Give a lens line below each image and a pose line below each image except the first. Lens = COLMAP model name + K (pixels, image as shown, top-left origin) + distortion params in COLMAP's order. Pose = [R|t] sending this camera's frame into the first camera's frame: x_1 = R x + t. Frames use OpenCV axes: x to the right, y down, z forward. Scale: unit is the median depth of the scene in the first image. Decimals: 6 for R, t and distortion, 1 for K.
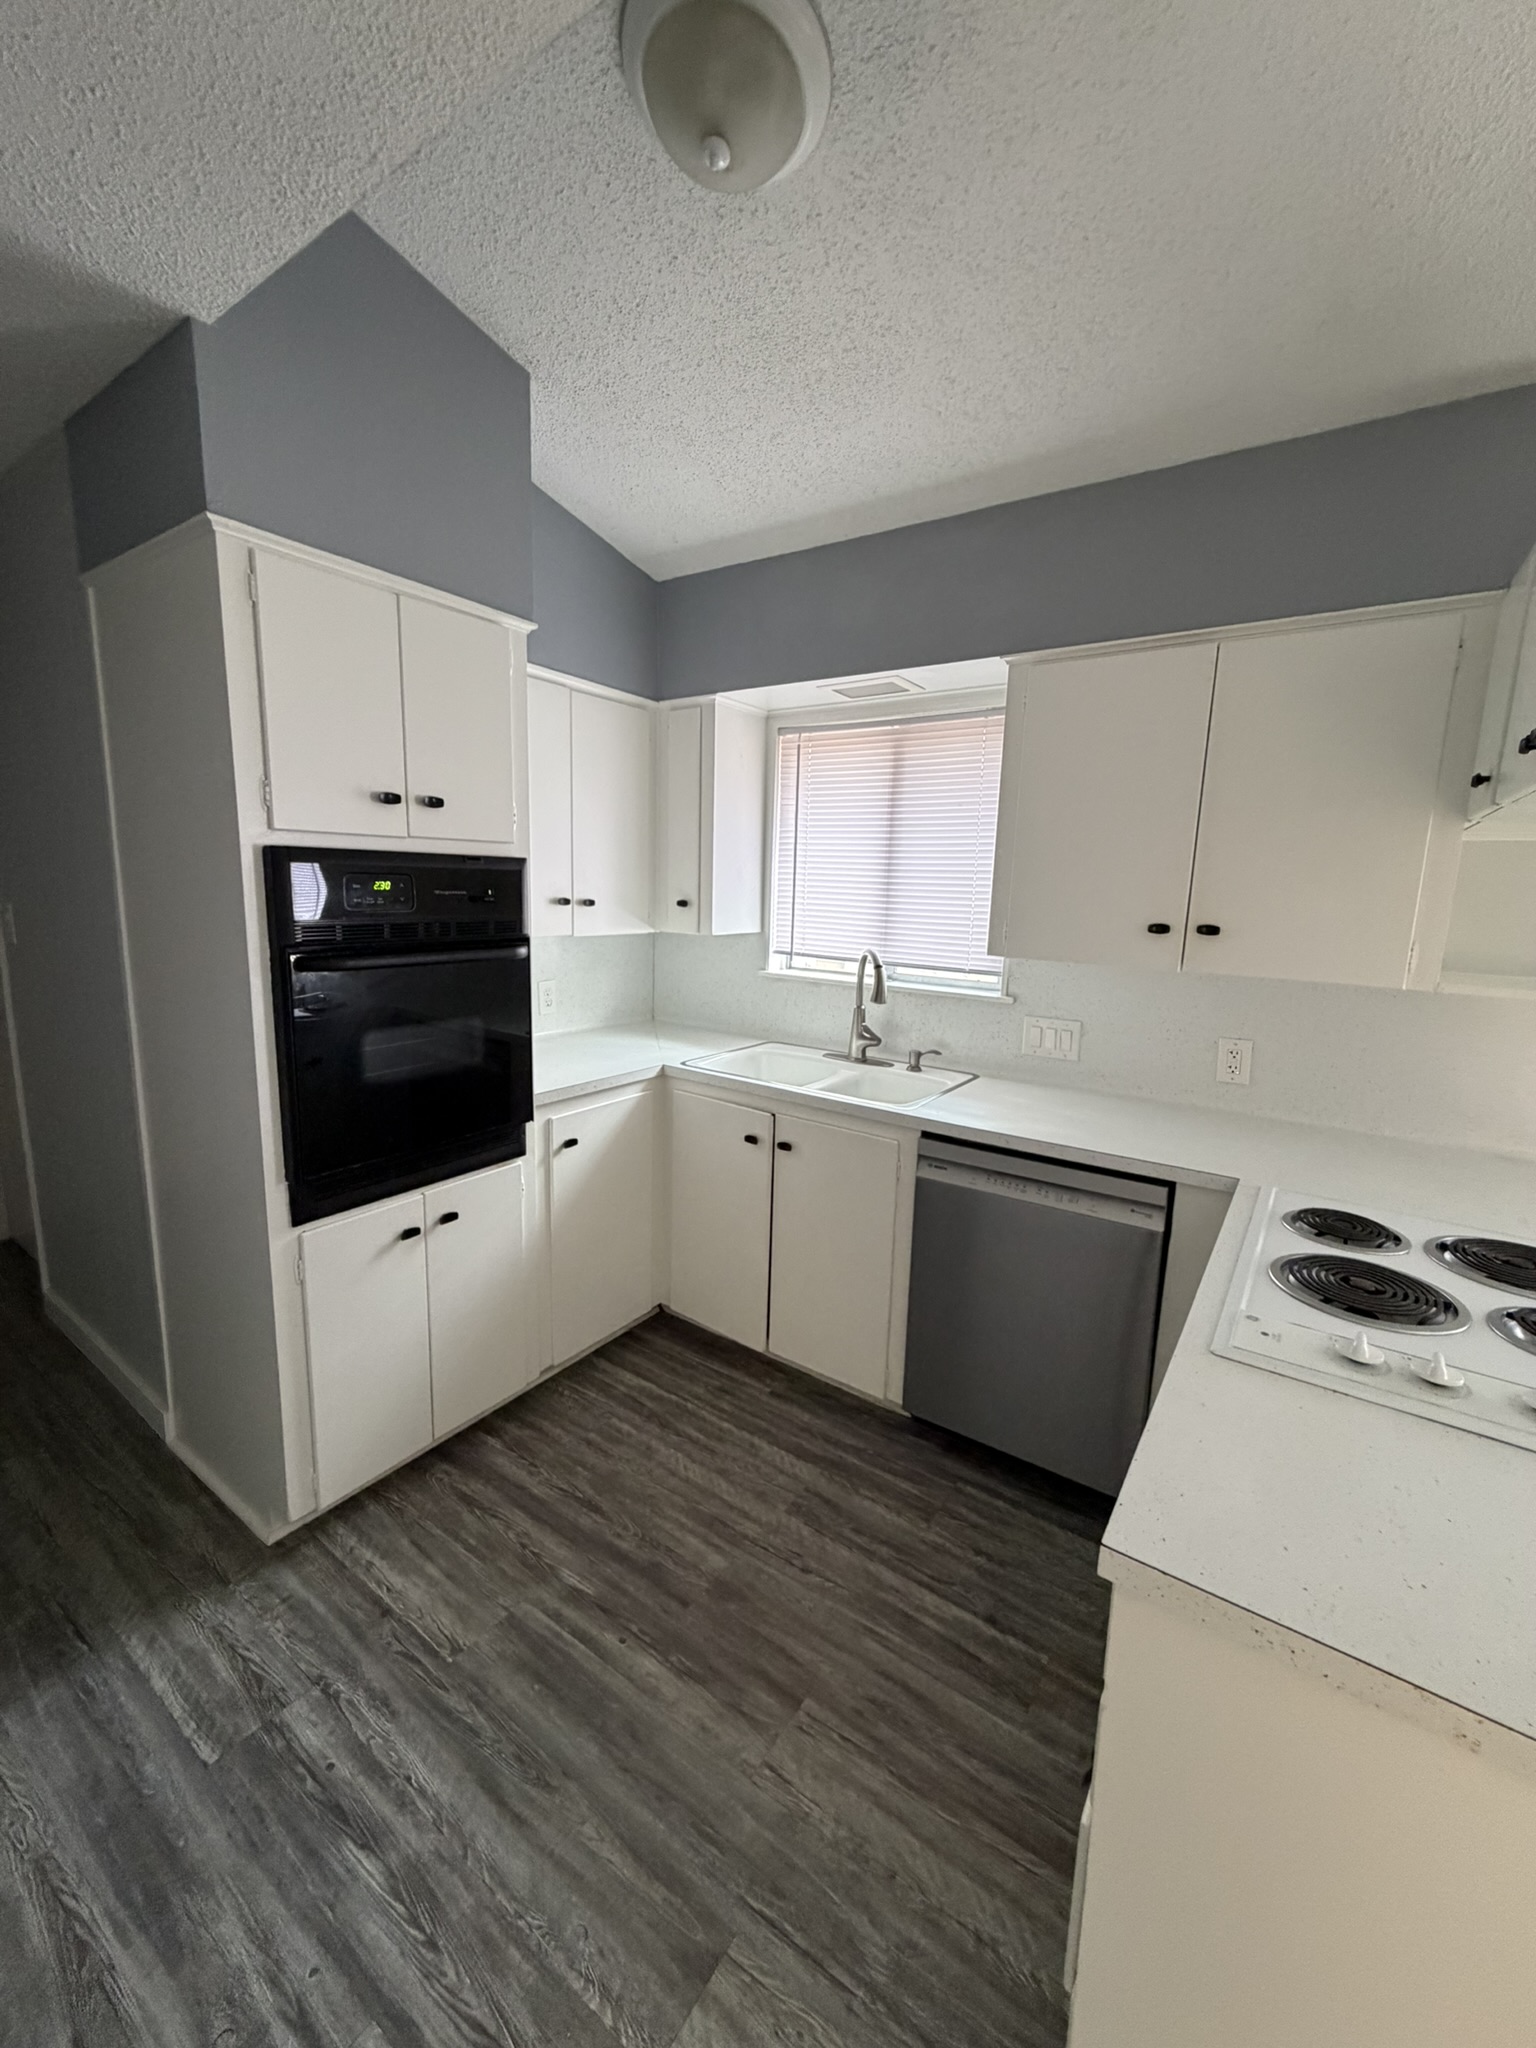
lens RADIAL K [[819.2, 0, 766.1], [0, 819.2, 1017.9], [0, 0, 1]] dist [-0.000170, 0.000311]
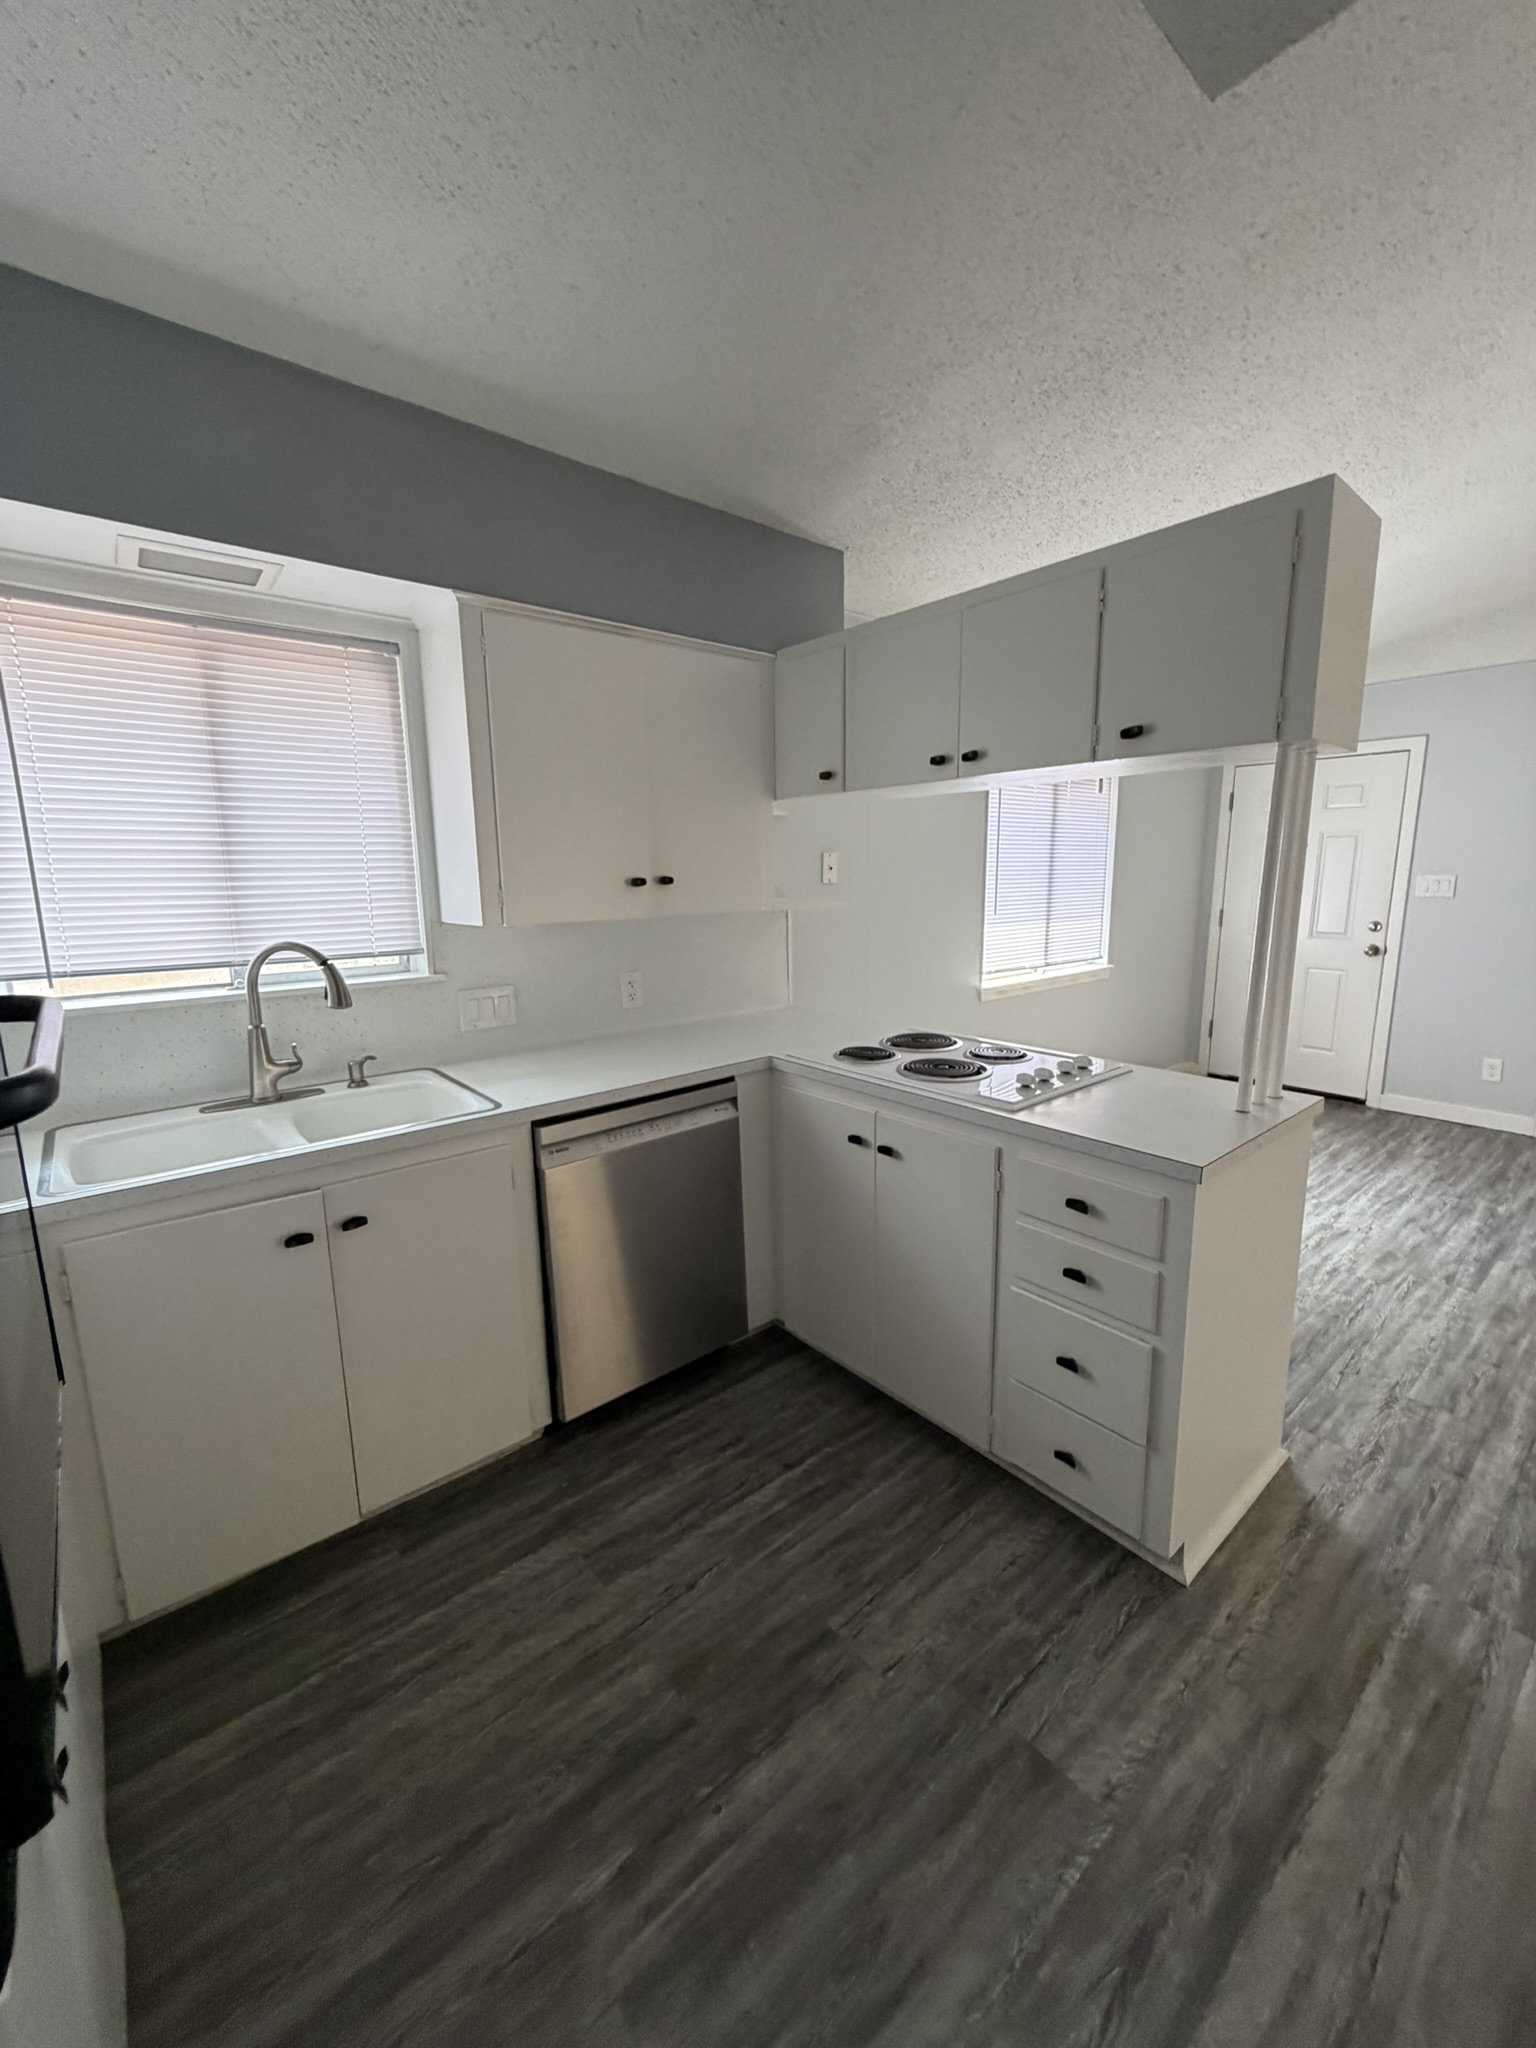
lens RADIAL K [[817.7, 0, 766.8], [0, 817.7, 1018.7], [0, 0, 1]] dist [-0.000966, 0.000249]
pose [[0.261228, -0.206831, 0.942858, -0.639443], [0.180545, 0.970006, 0.162764, -0.080806], [-0.948242, 0.127710, 0.290735, 0.541660]]
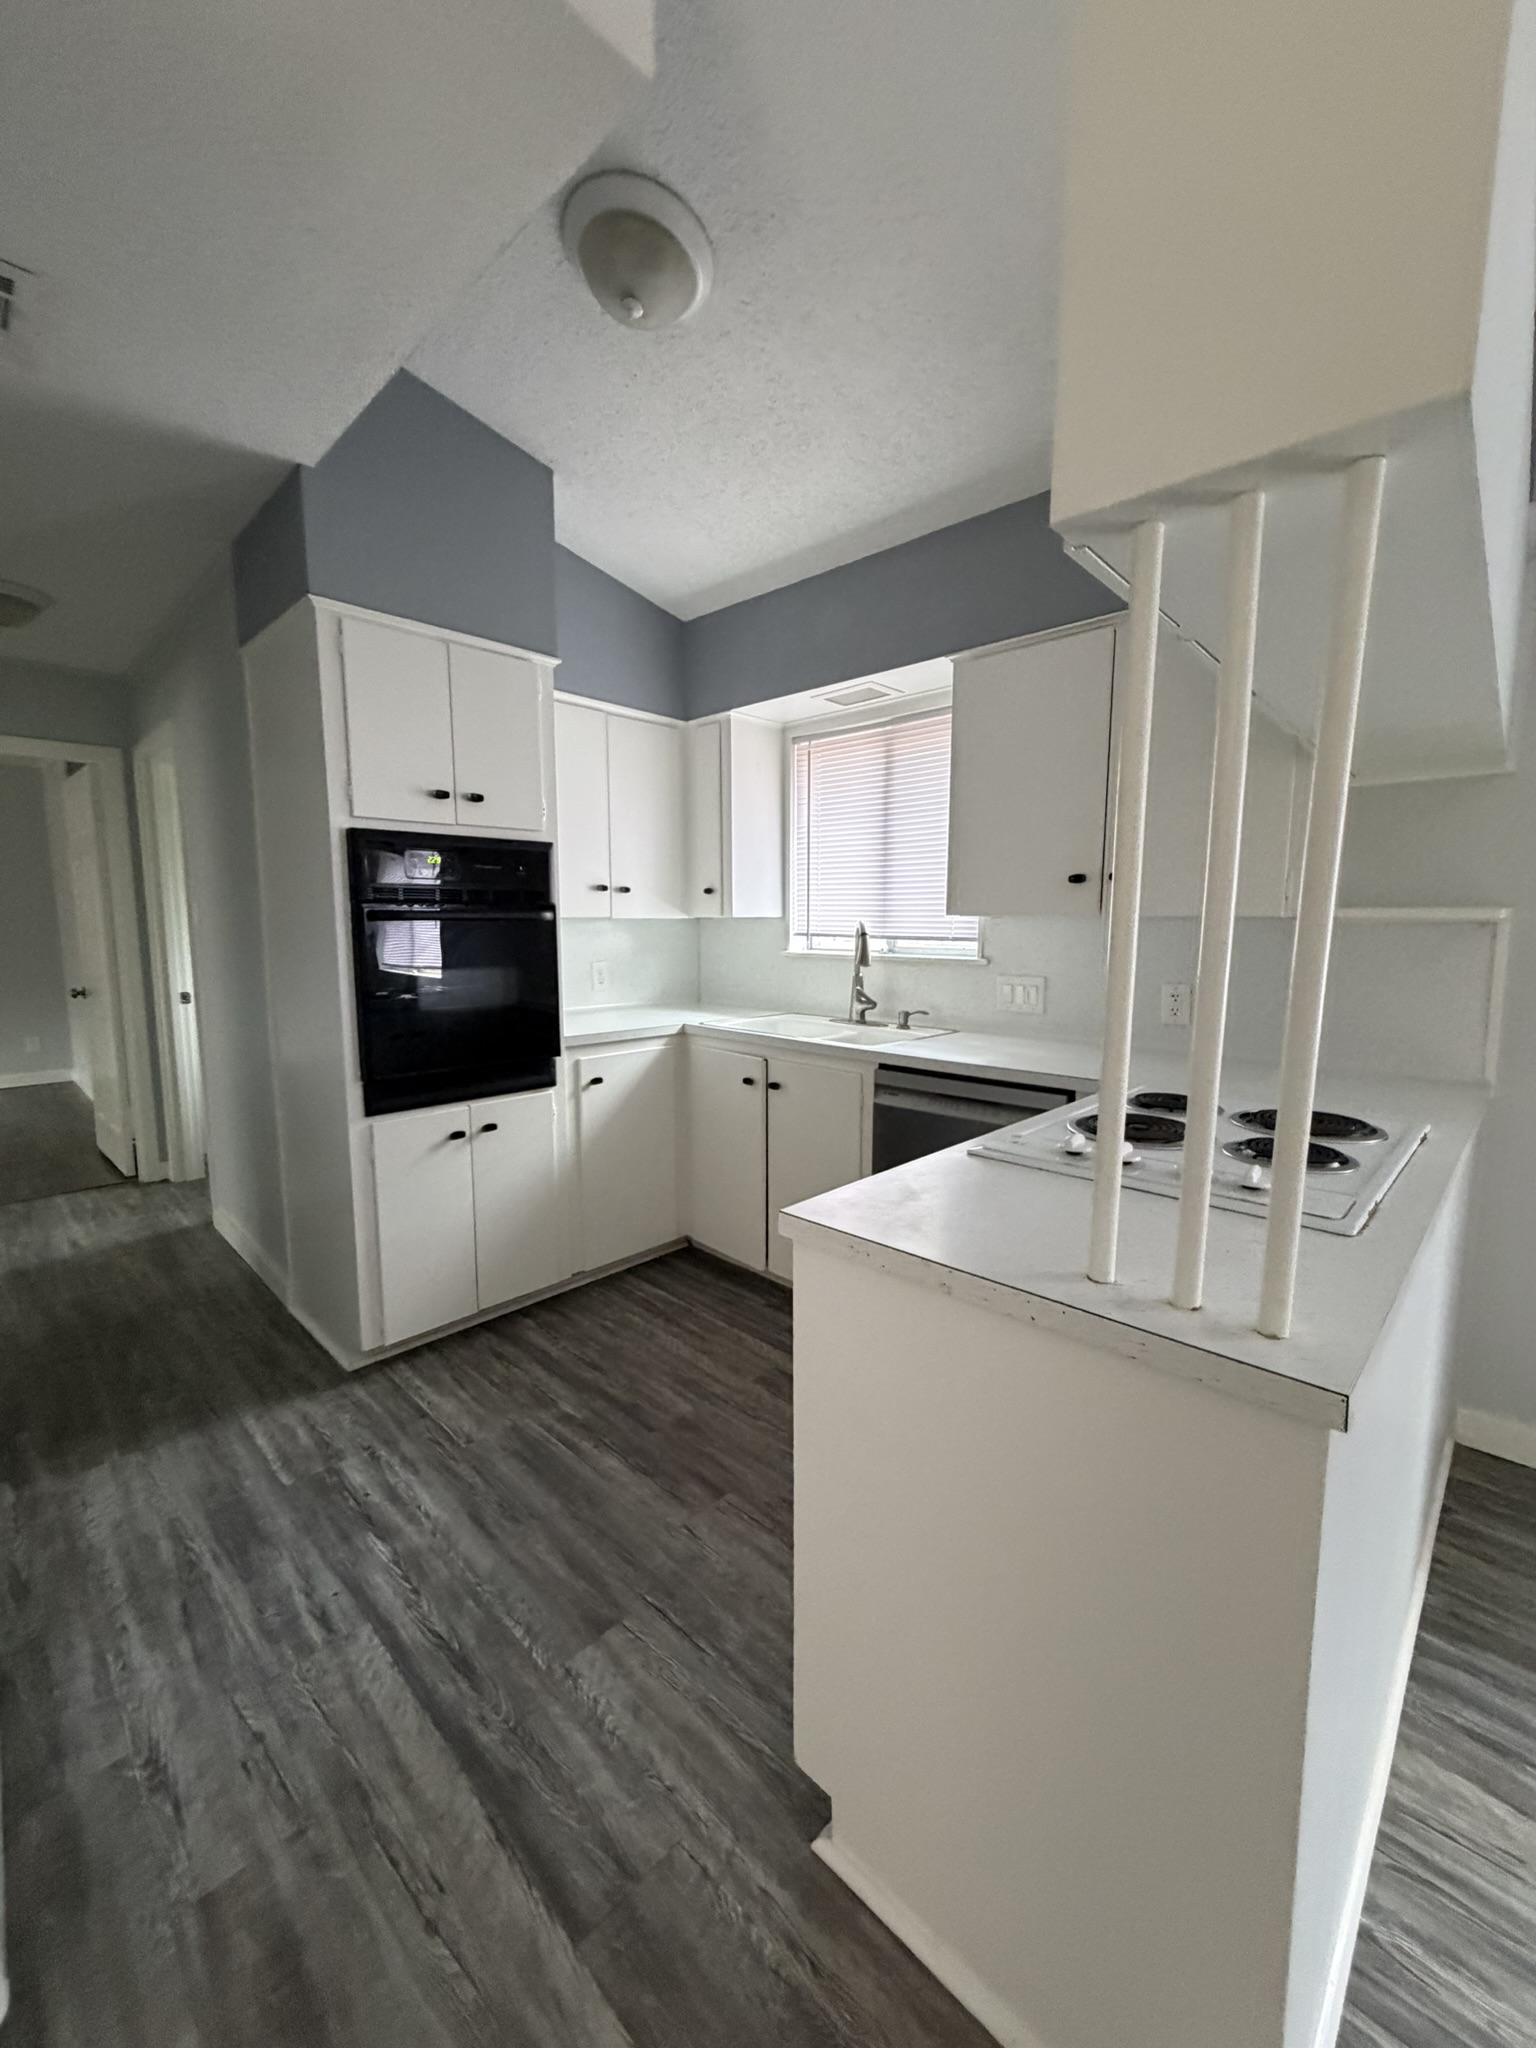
lens RADIAL K [[817.7, 0, 766.8], [0, 817.7, 1018.7], [0, 0, 1]] dist [-0.000966, 0.000249]
pose [[0.987241, -0.009367, -0.158957, 0.246114], [0.002157, 0.998964, -0.045467, 0.142685], [0.159218, 0.044544, 0.986238, -0.185318]]
